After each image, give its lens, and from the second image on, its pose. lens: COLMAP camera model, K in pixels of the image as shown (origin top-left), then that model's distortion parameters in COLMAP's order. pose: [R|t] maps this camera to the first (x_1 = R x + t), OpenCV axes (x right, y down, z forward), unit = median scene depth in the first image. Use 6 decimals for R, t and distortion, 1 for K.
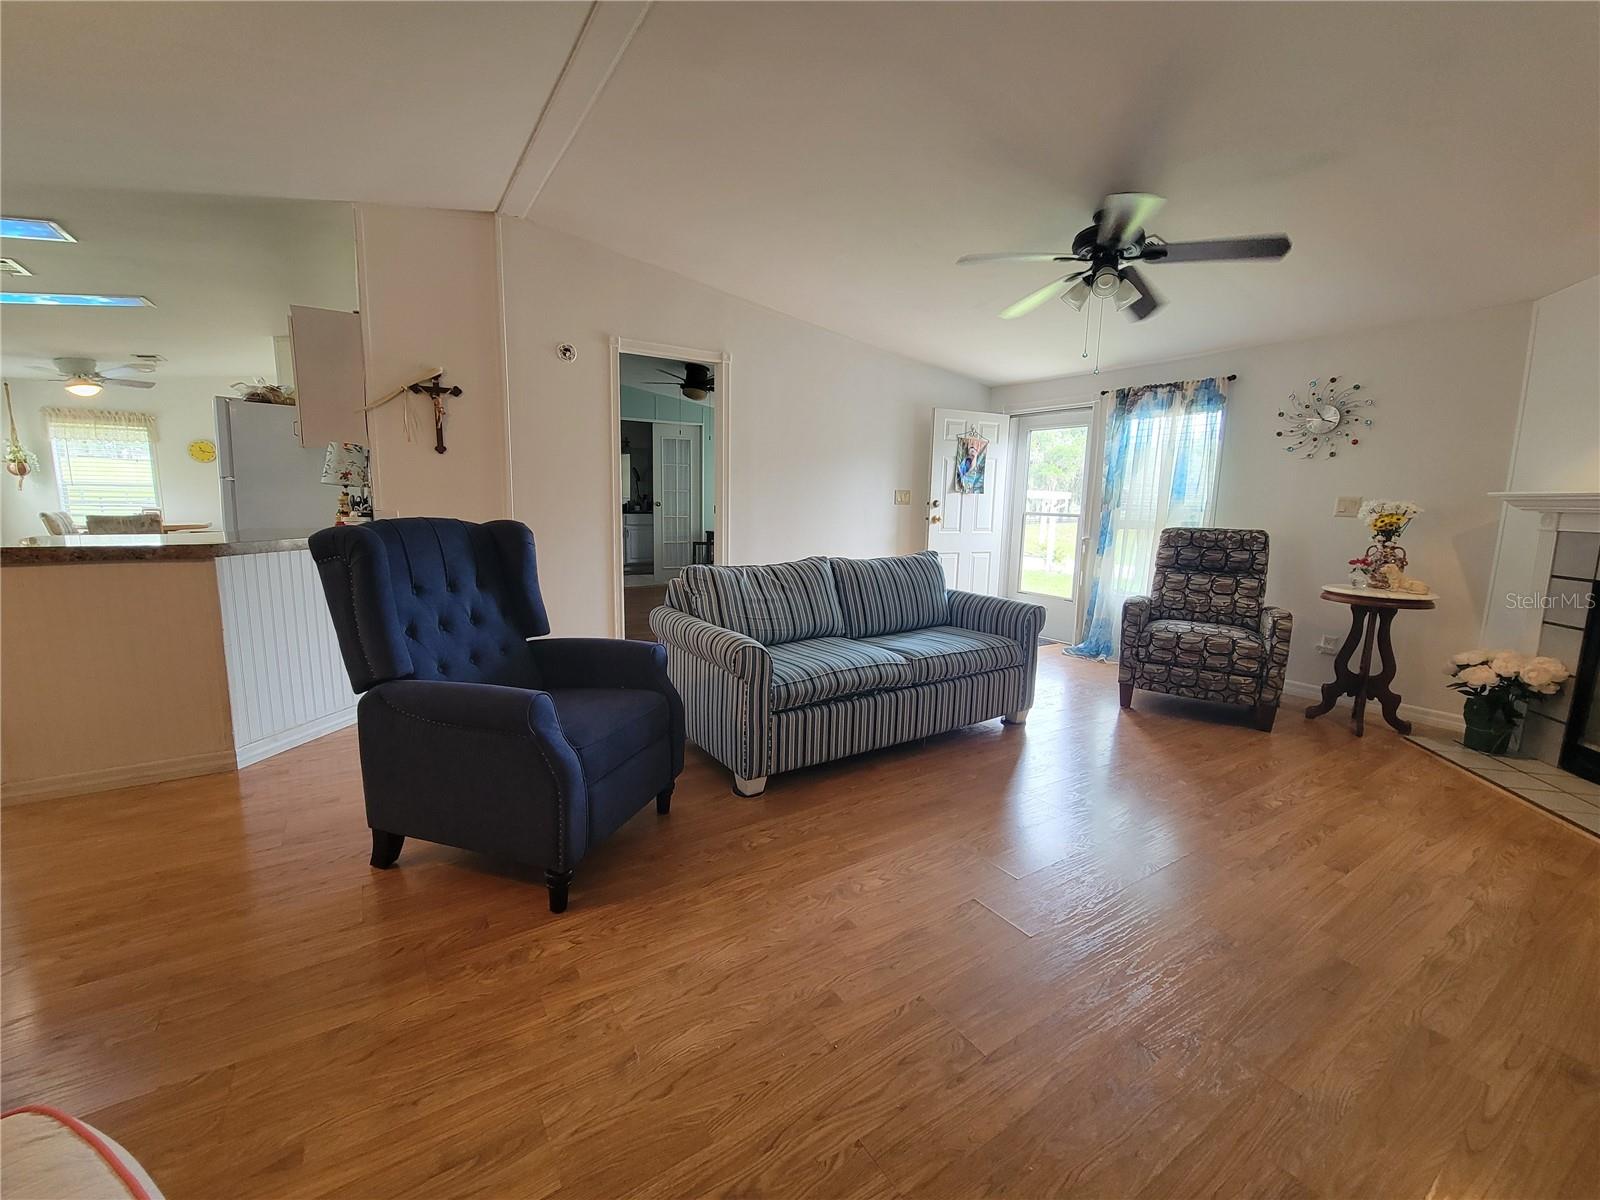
lens RADIAL K [[655.7, 0, 794.6], [0, 655.7, 597.0], [0, 0, 1]] dist [-0.001117, 0.001499]
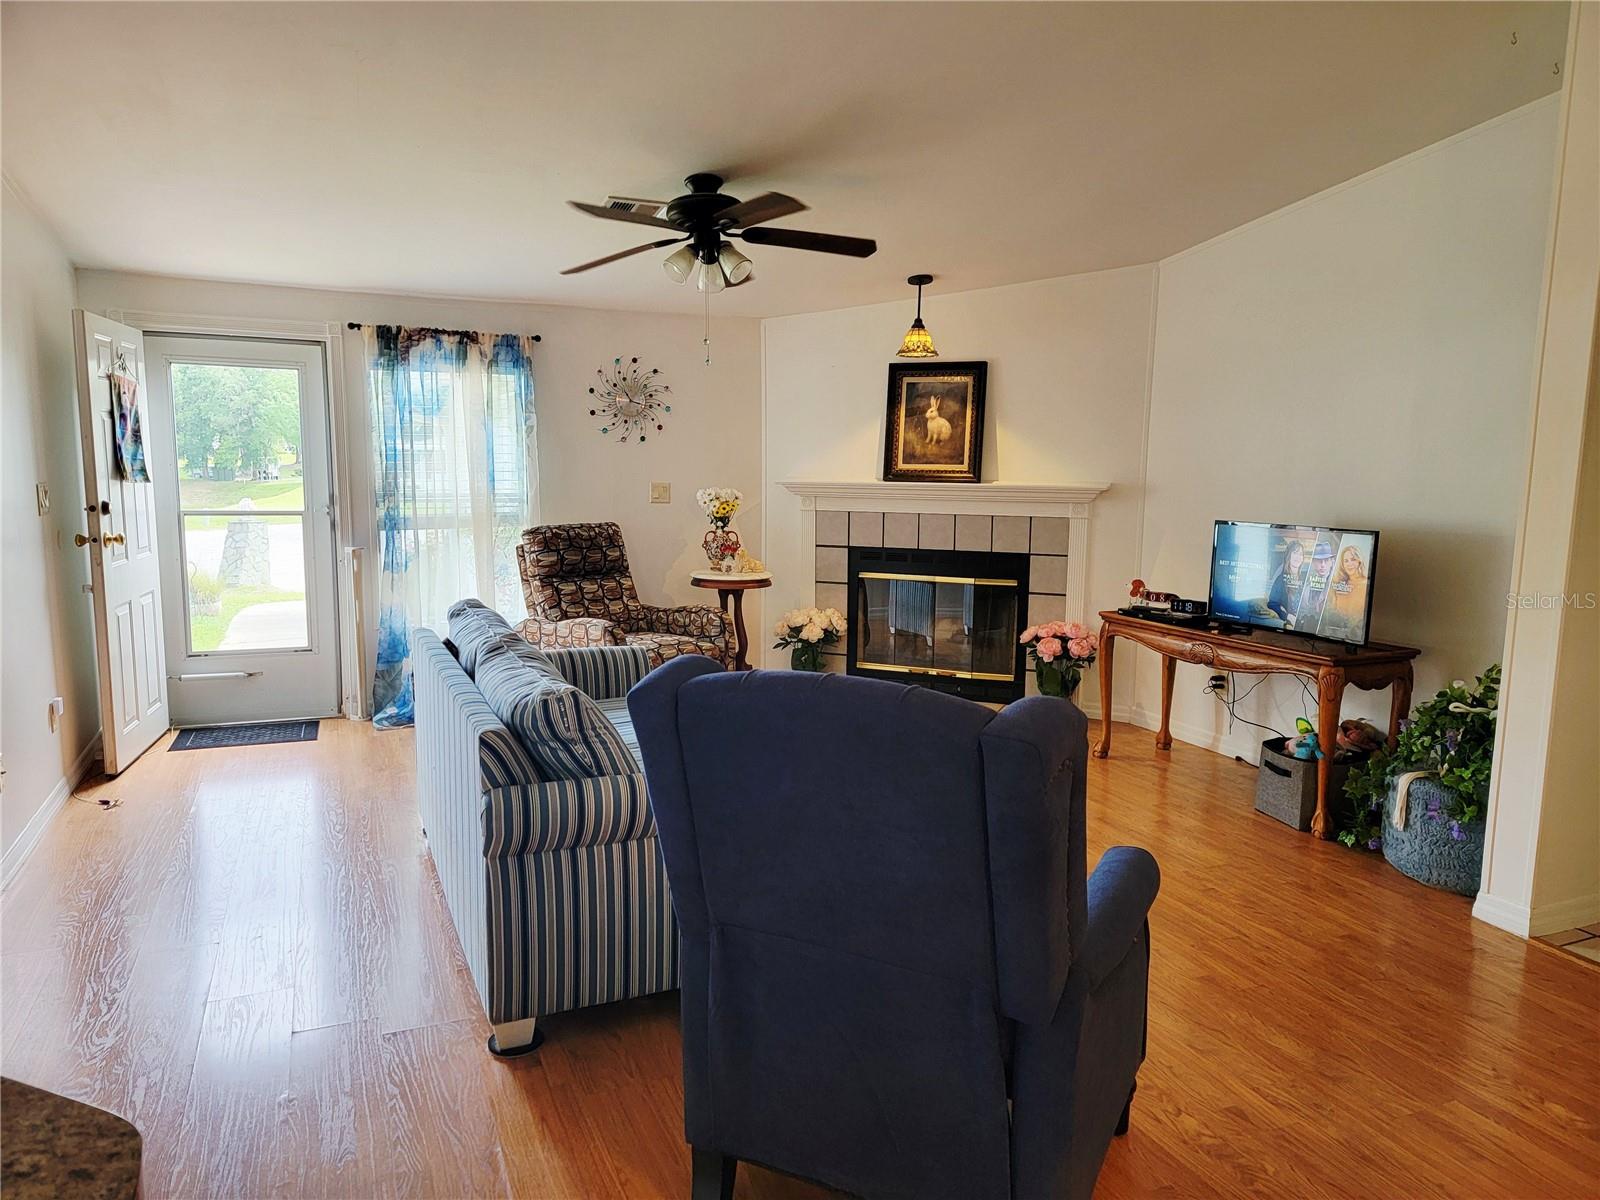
lens RADIAL K [[1100.5, 0, 804.4], [0, 1100.5, 613.0], [0, 0, 1]] dist [0.059284, -0.019860]
pose [[0.166182, -0.158444, 0.973283, -0.854352], [0.136959, 0.981149, 0.136340, -0.177382], [-0.976538, 0.110643, 0.184749, 0.571737]]
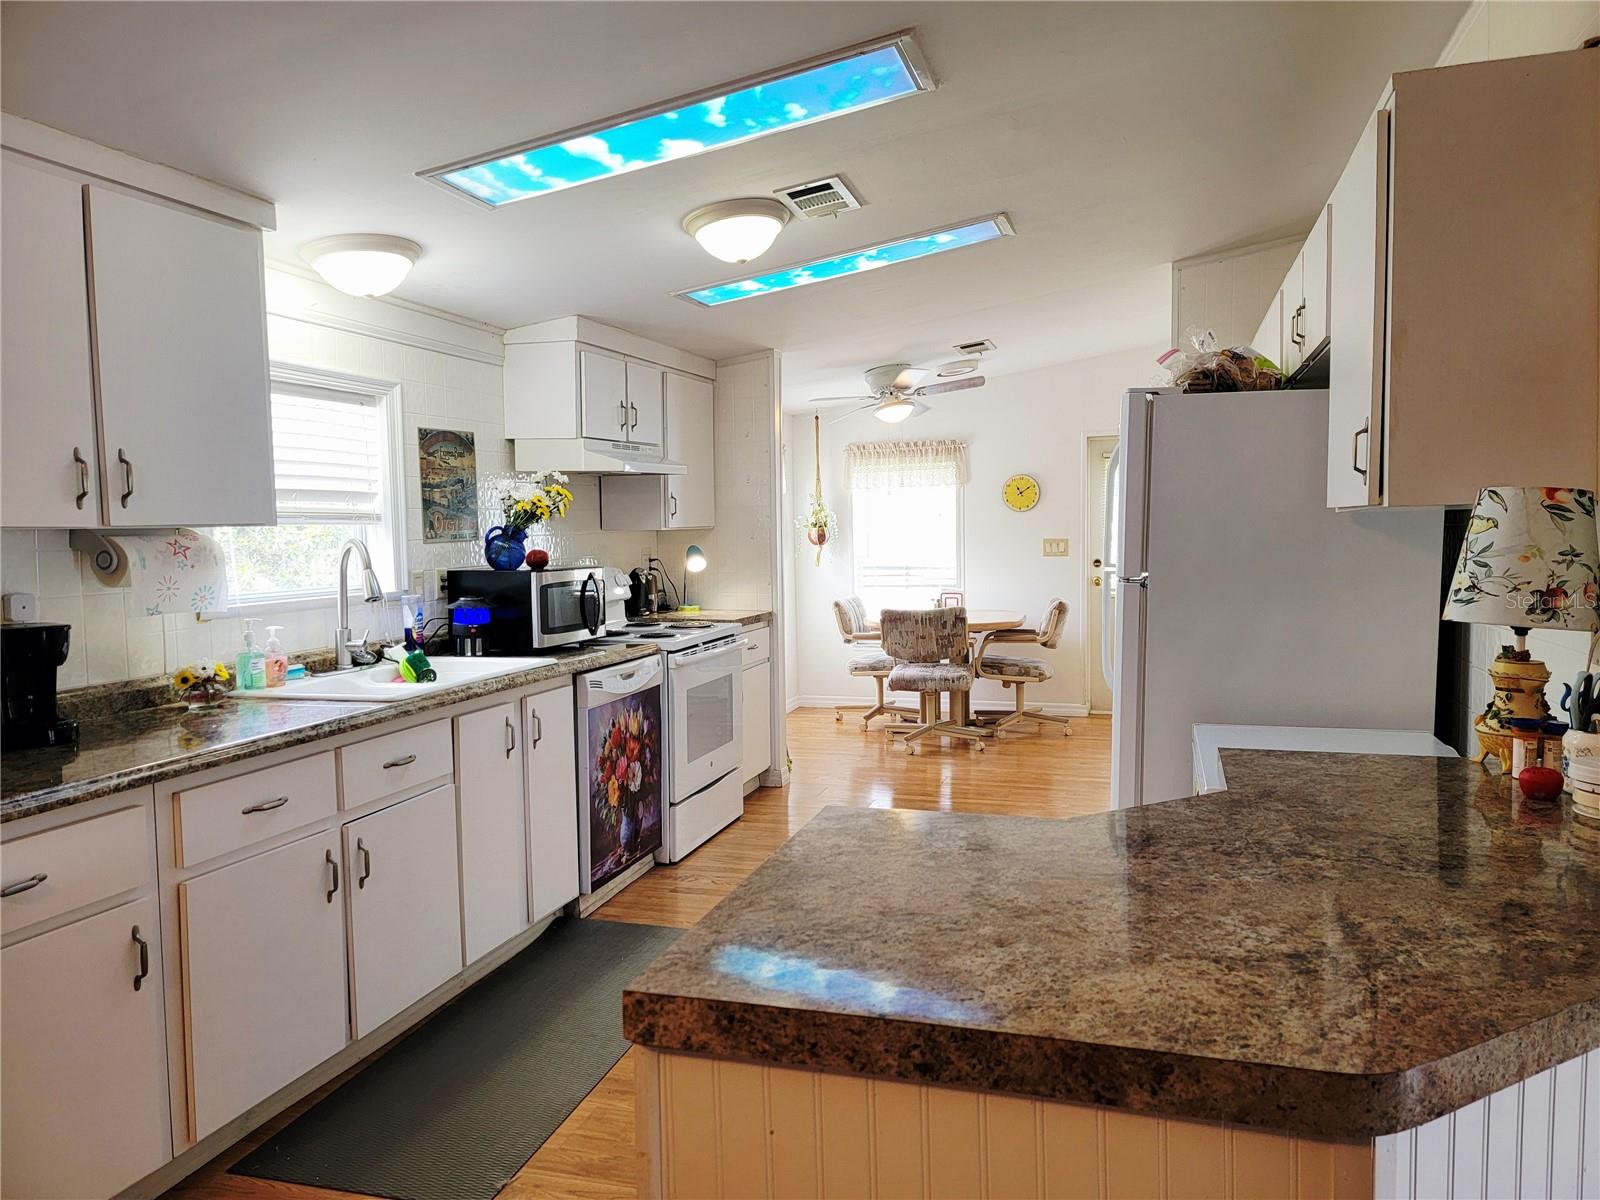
lens RADIAL K [[1100.5, 0, 804.6], [0, 1100.5, 607.5], [0, 0, 1]] dist [0.059284, -0.019860]
pose [[0.639631, 0.027050, -0.768206, -0.560160], [-0.083495, 0.995912, -0.034453, -0.150364], [0.764134, 0.086178, 0.639275, 0.478031]]
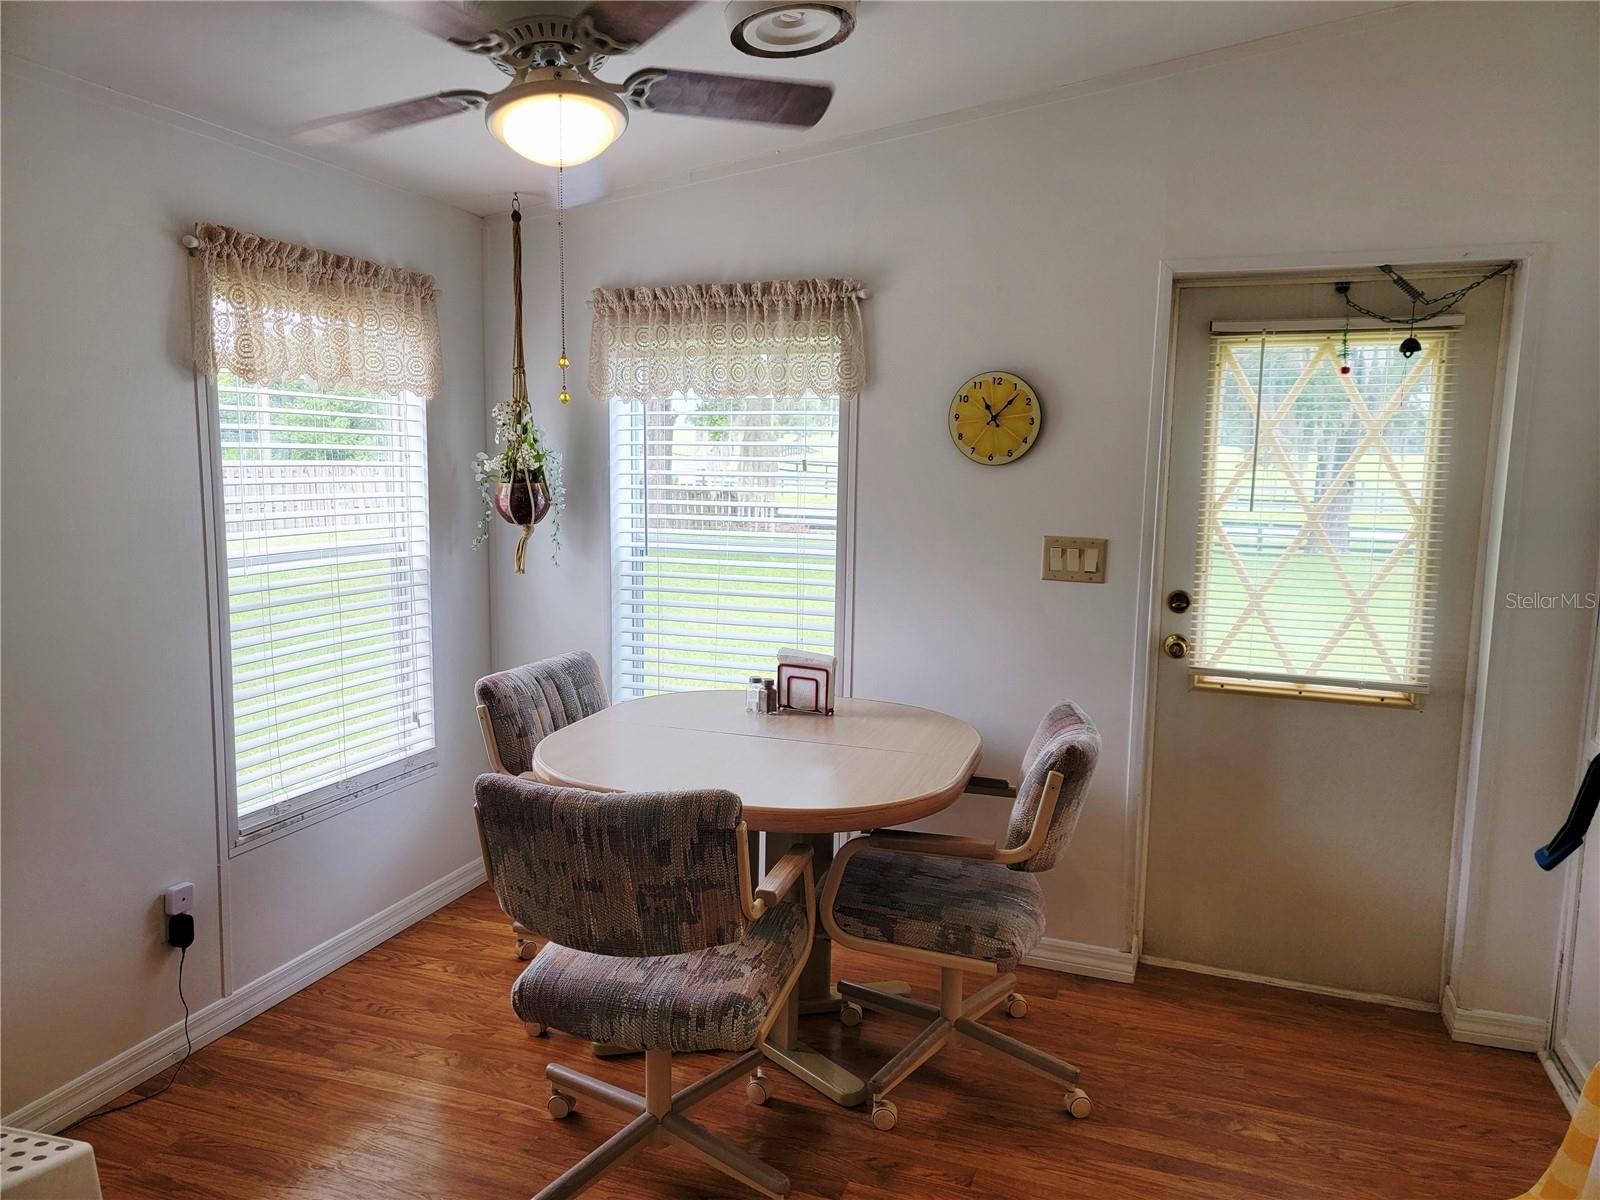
lens RADIAL K [[1100.5, 0, 800.2], [0, 1100.5, 593.8], [0, 0, 1]] dist [0.059284, -0.019860]
pose [[0.605122, 0.093193, -0.790659, -1.372448], [-0.126691, 0.991742, 0.019933, -0.350300], [0.785988, 0.088108, 0.611932, 1.553462]]
